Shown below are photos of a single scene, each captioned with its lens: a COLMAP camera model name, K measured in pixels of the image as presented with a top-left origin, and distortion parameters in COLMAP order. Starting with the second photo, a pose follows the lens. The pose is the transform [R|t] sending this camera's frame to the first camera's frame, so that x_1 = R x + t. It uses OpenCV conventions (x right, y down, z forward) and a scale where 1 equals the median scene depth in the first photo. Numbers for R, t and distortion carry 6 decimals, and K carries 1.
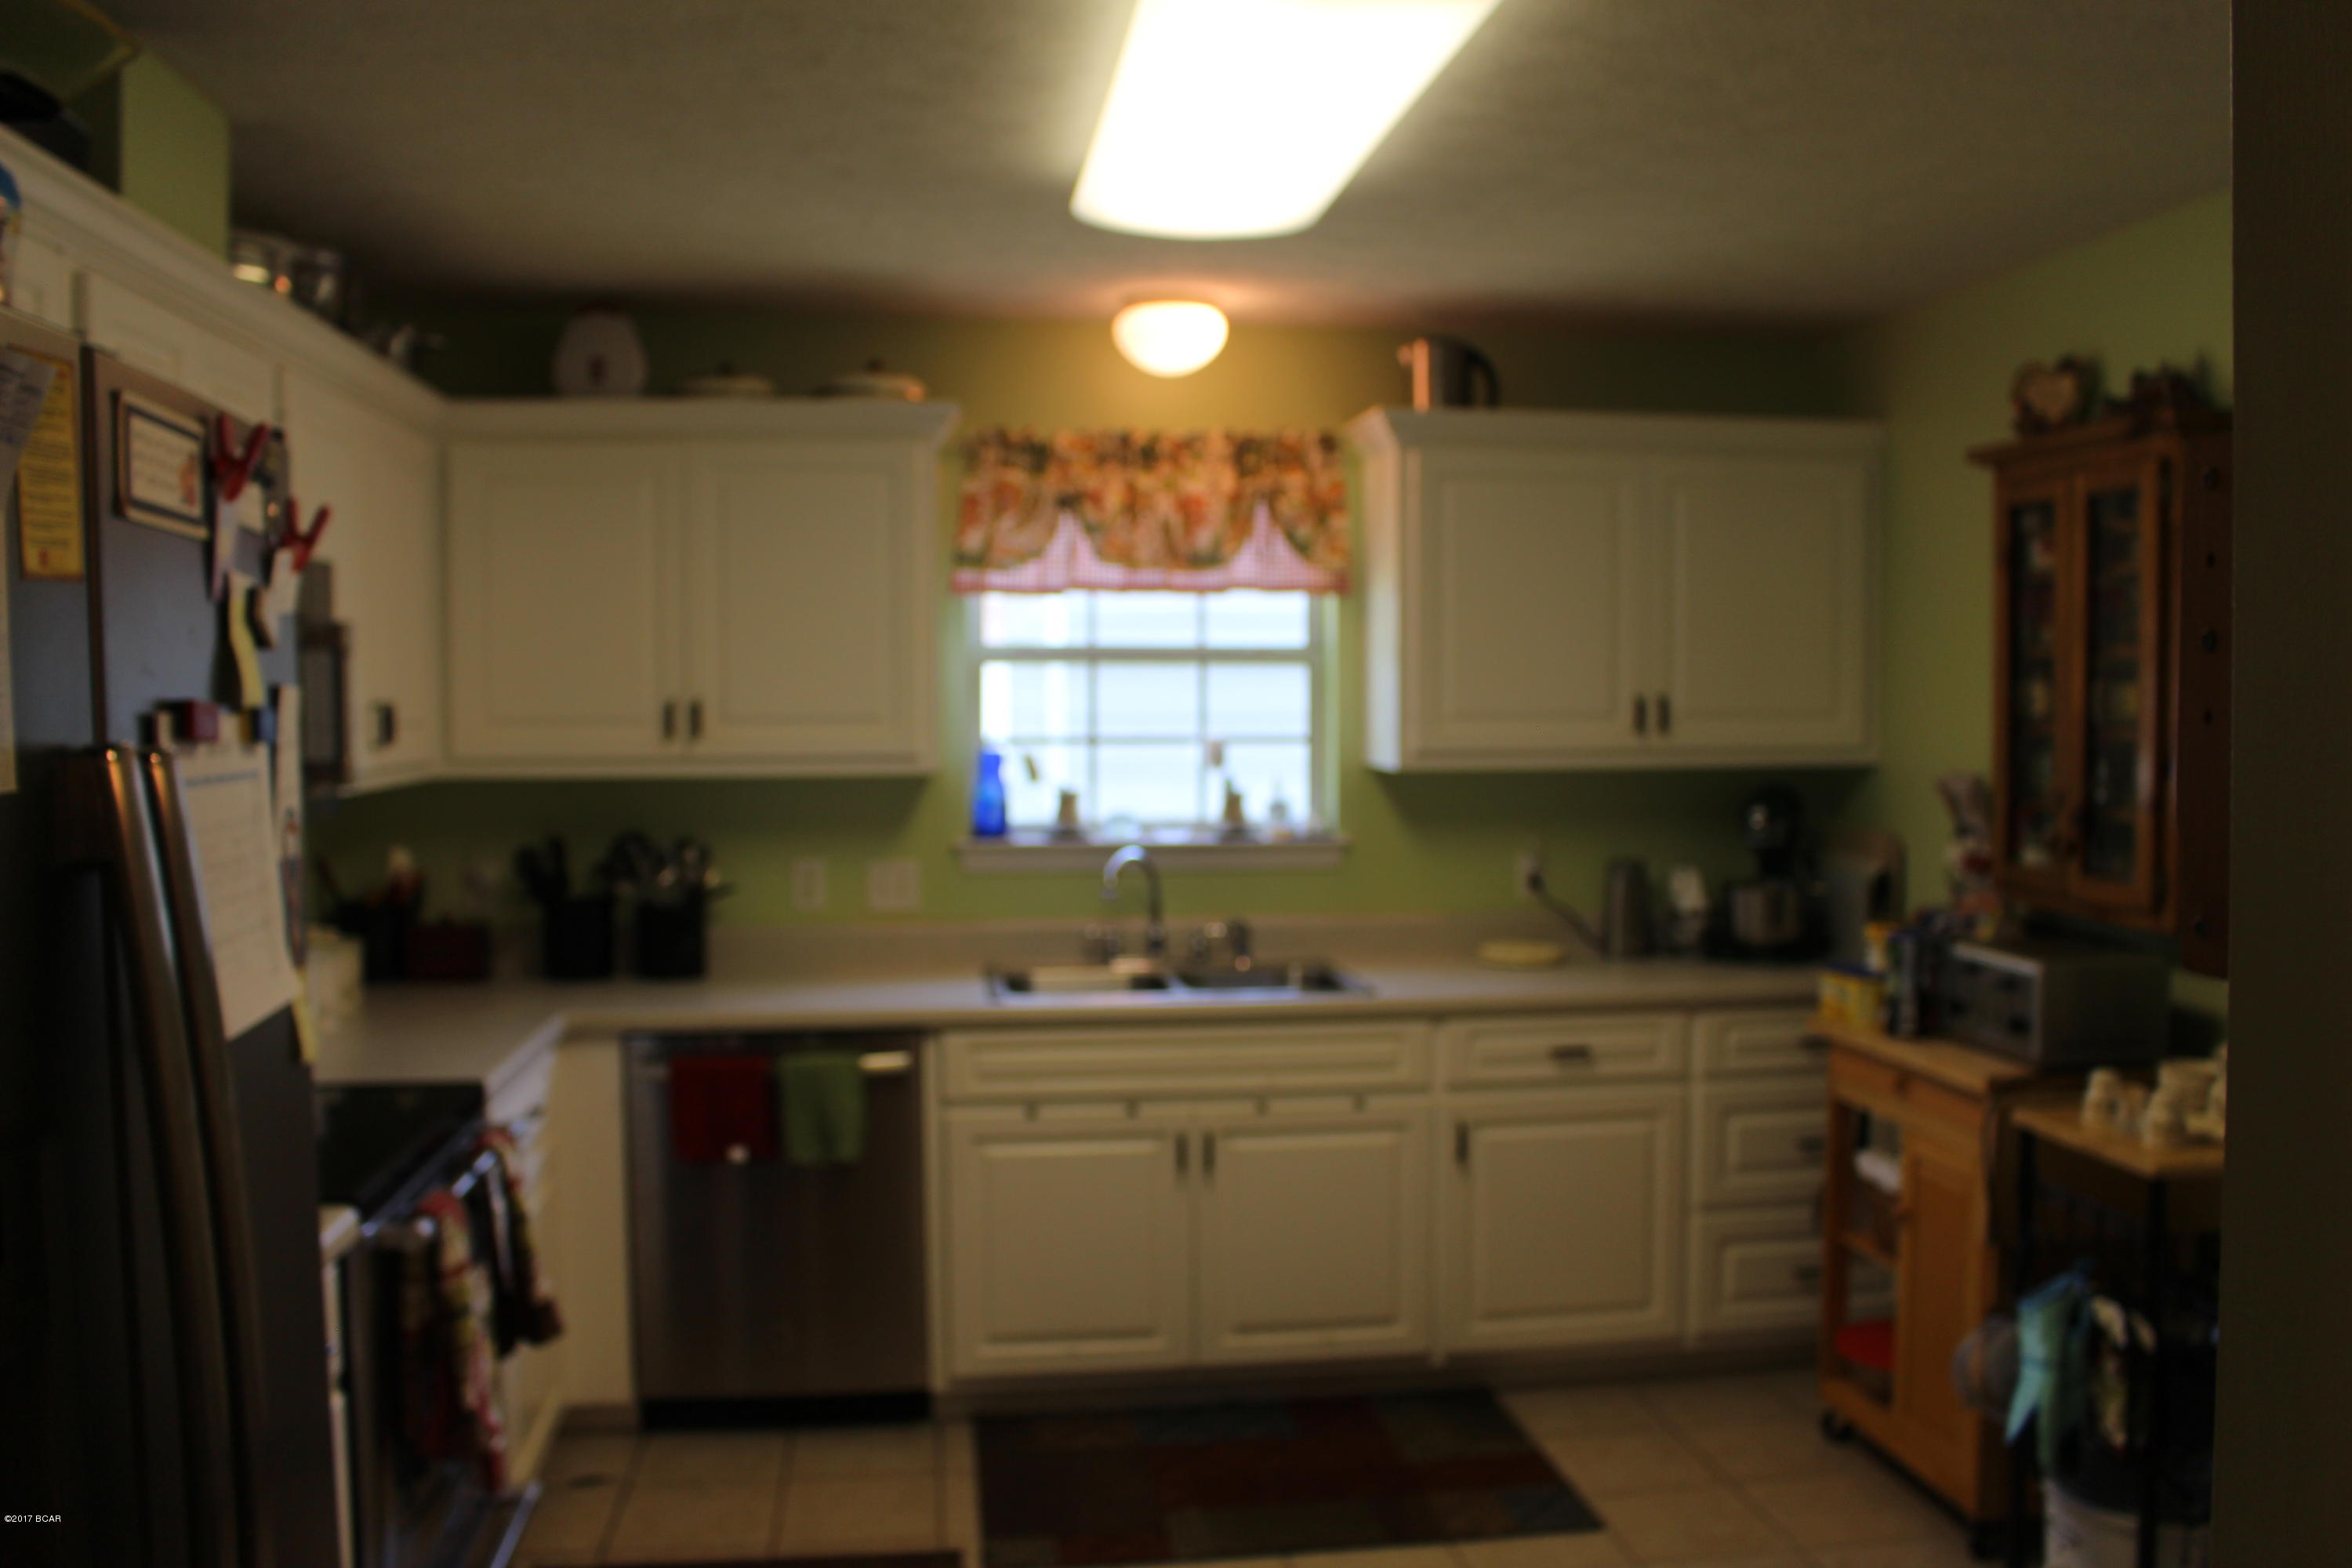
lens RADIAL K [[1925.7, 0, 1190.3], [0, 1925.7, 776.5], [0, 0, 1]] dist [-0.156452, 0.124233]
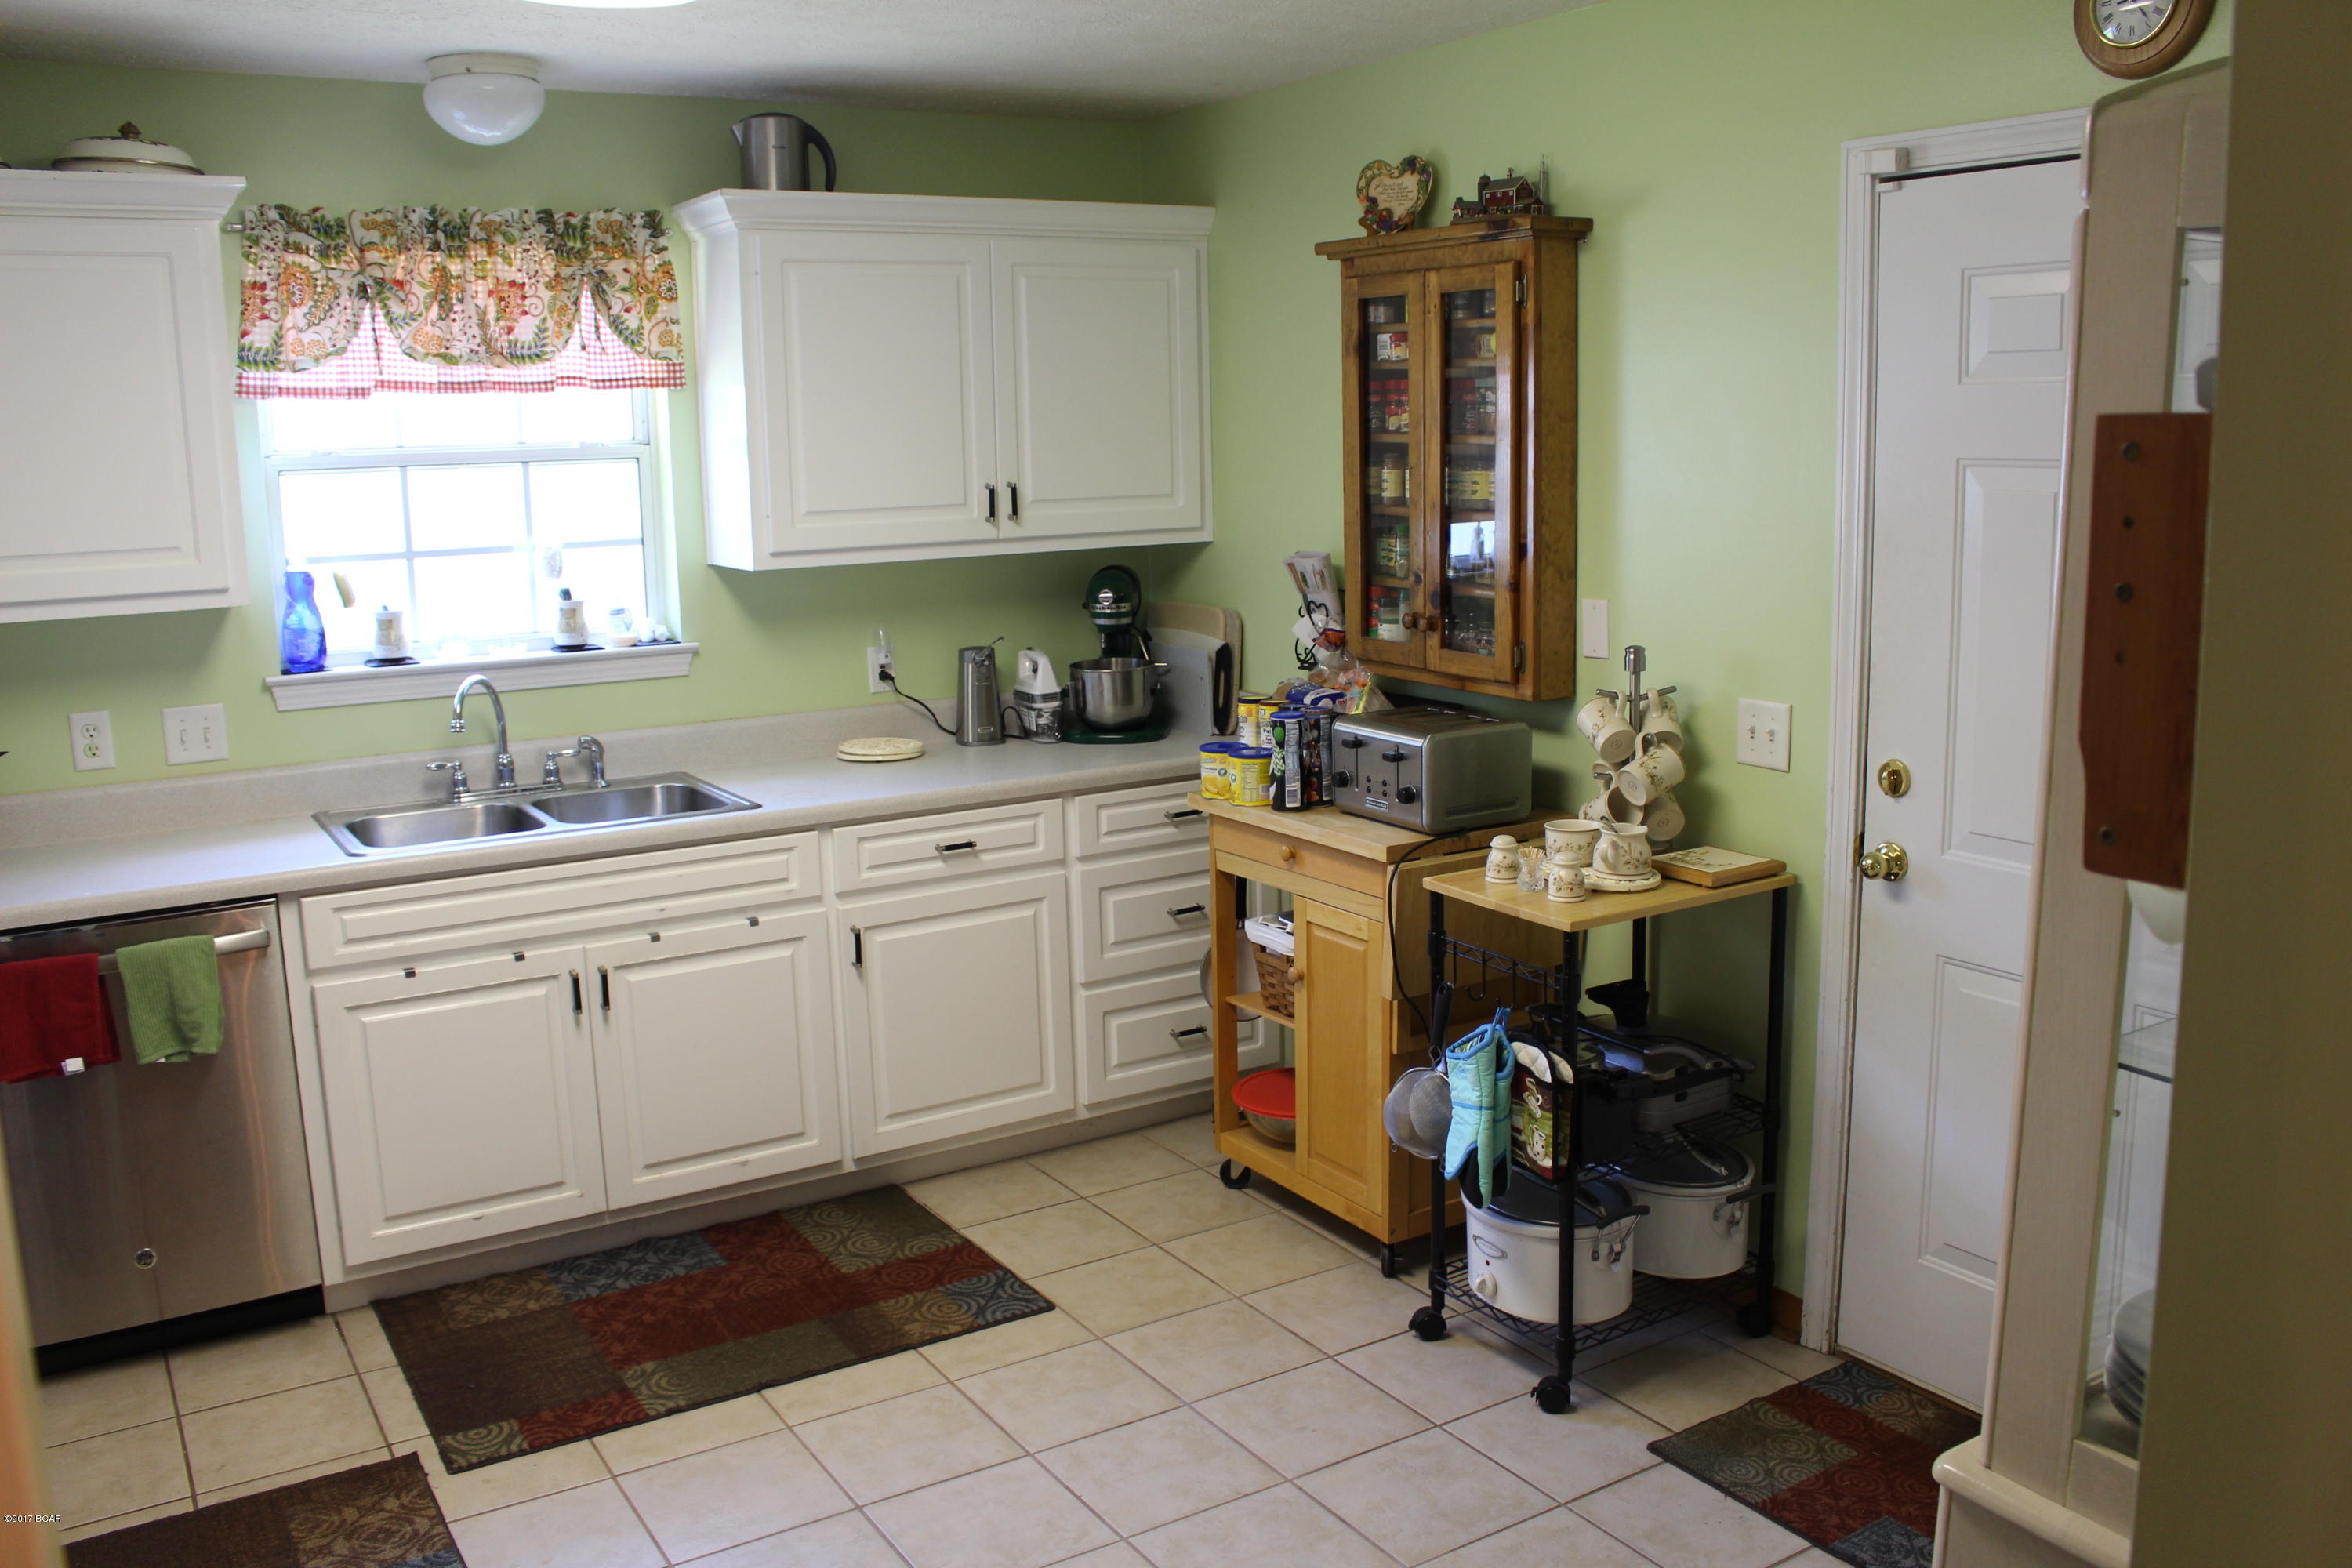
lens RADIAL K [[1938.6, 0, 1184.4], [0, 1938.6, 775.6], [0, 0, 1]] dist [-0.163677, 0.134677]
pose [[0.911983, -0.088677, 0.400530, -0.100431], [0.035861, 0.989852, 0.137500, -0.030229], [-0.408659, -0.111034, 0.905908, 0.037331]]
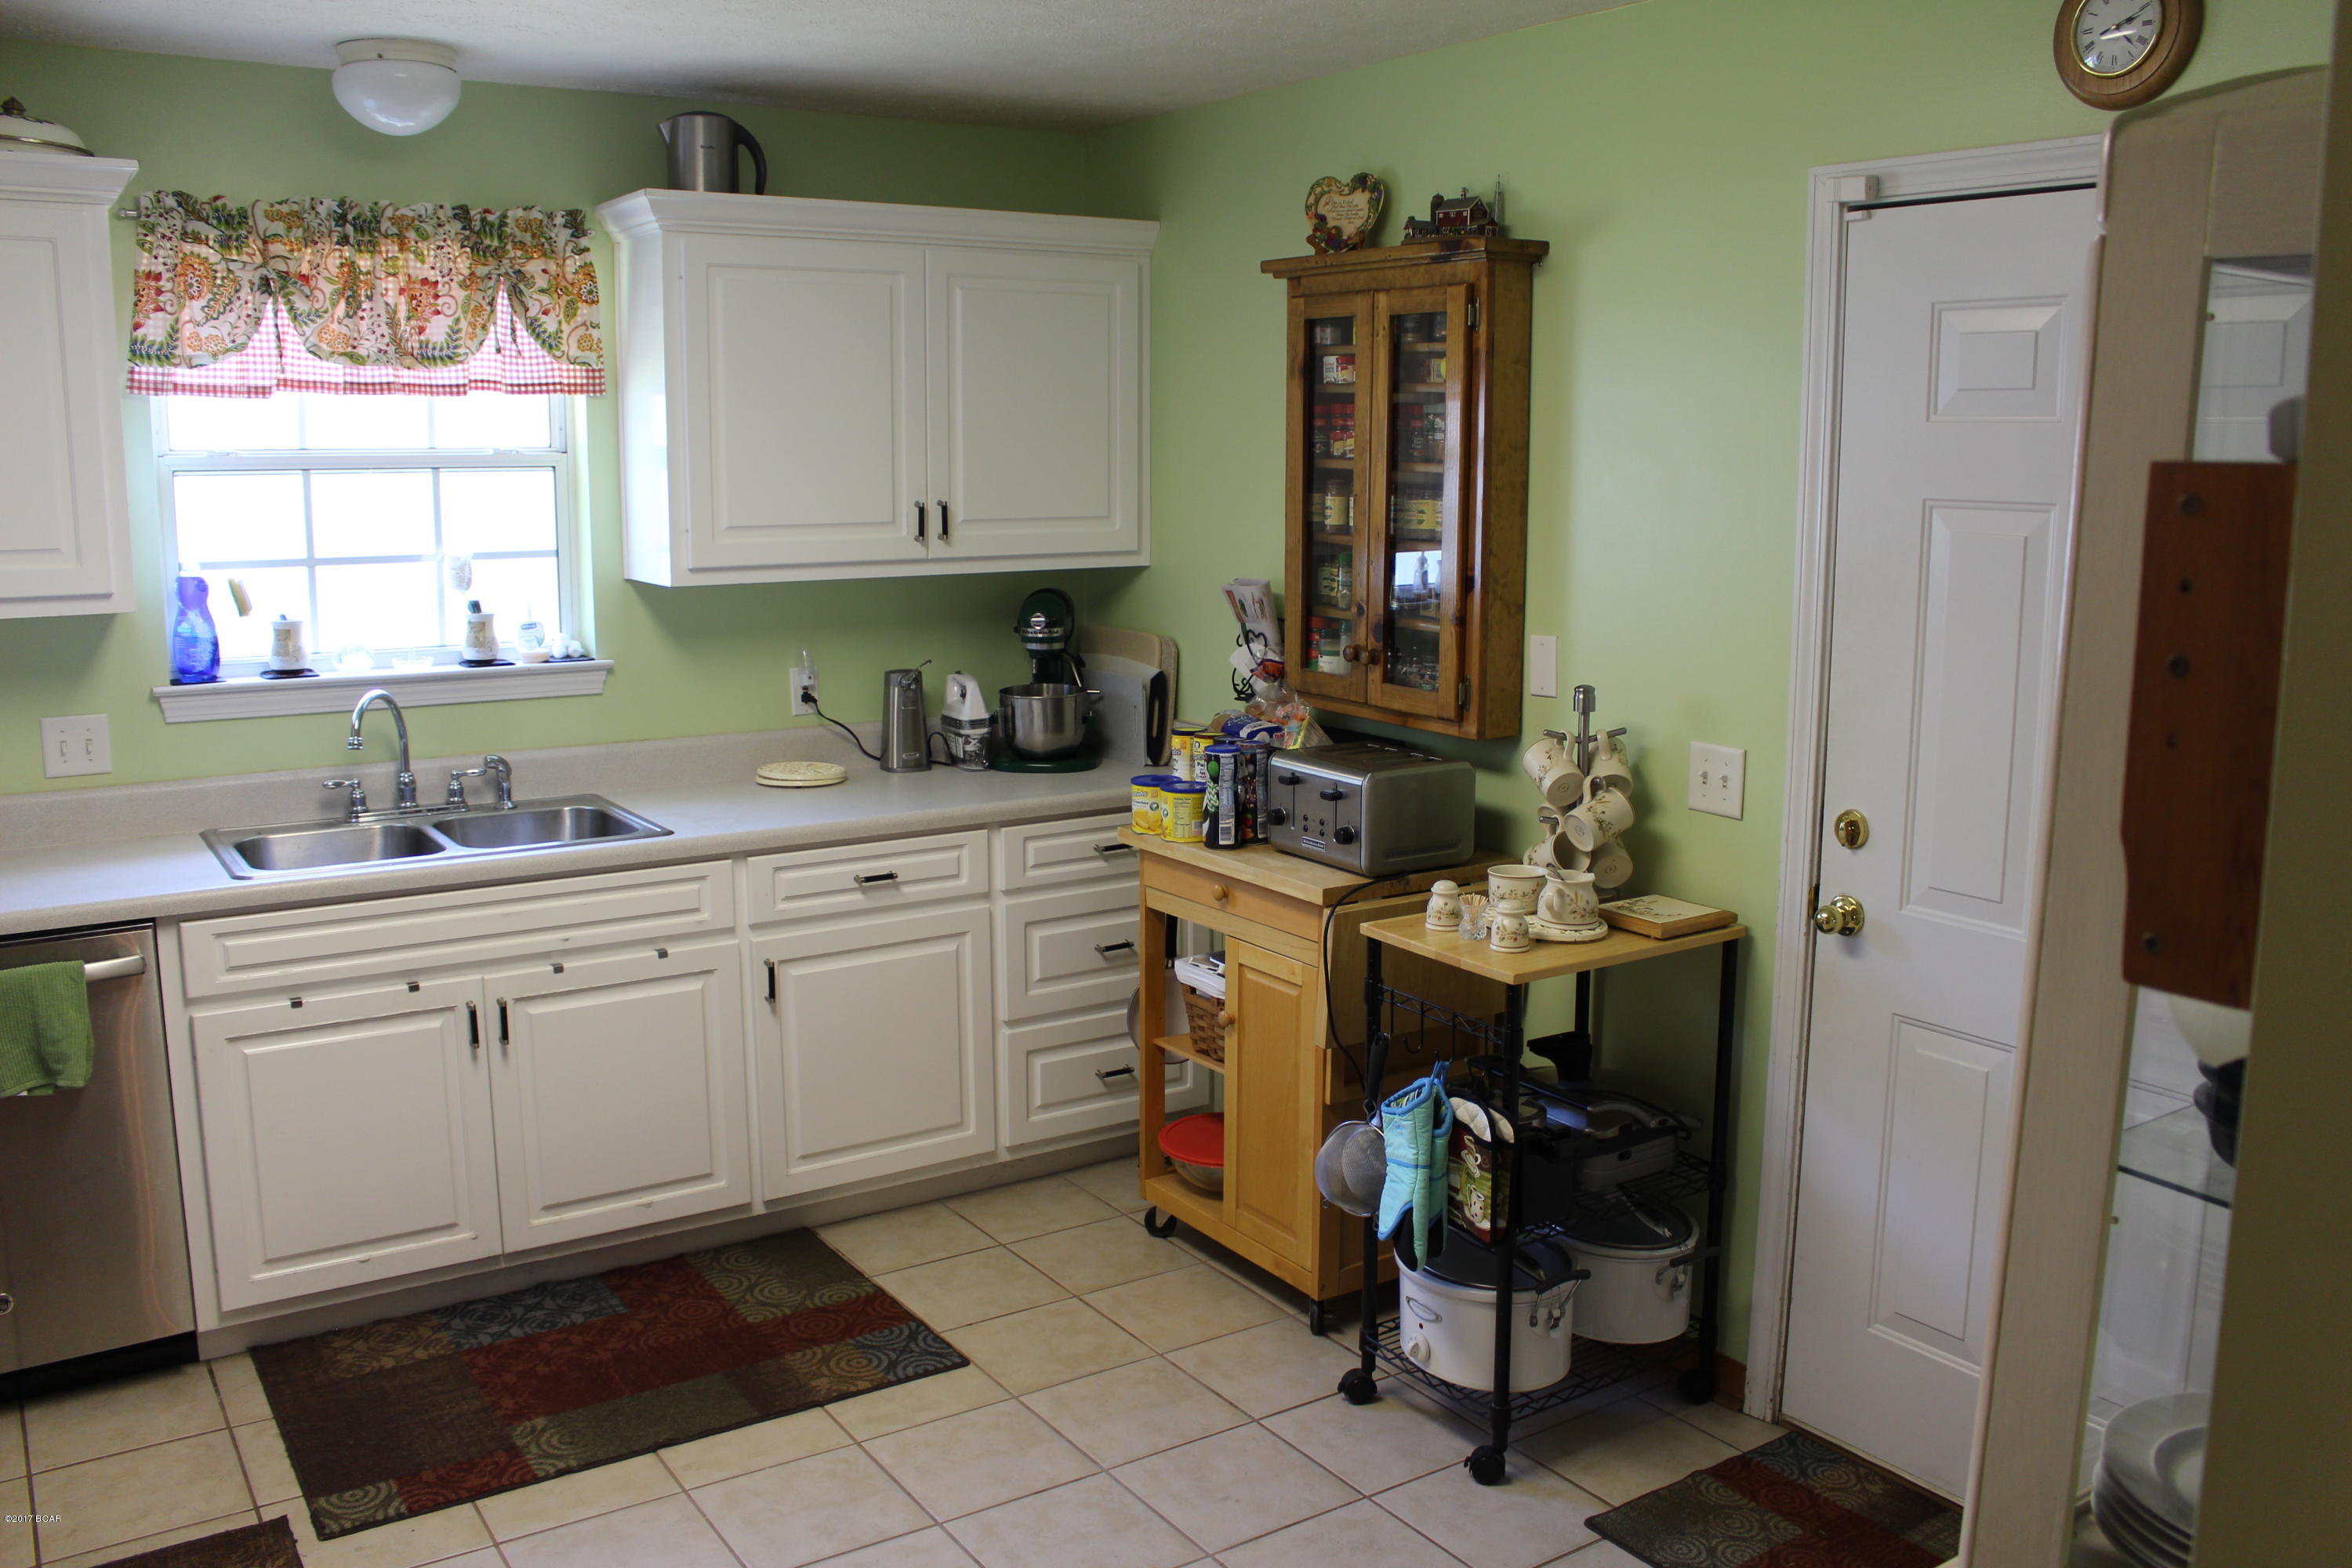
lens RADIAL K [[1938.6, 0, 1184.4], [0, 1938.6, 775.6], [0, 0, 1]] dist [-0.163677, 0.134677]
pose [[0.899821, -0.067539, 0.430999, -0.081812], [0.012919, 0.991636, 0.128420, -0.032561], [-0.436067, -0.109987, 0.893167, 0.071341]]
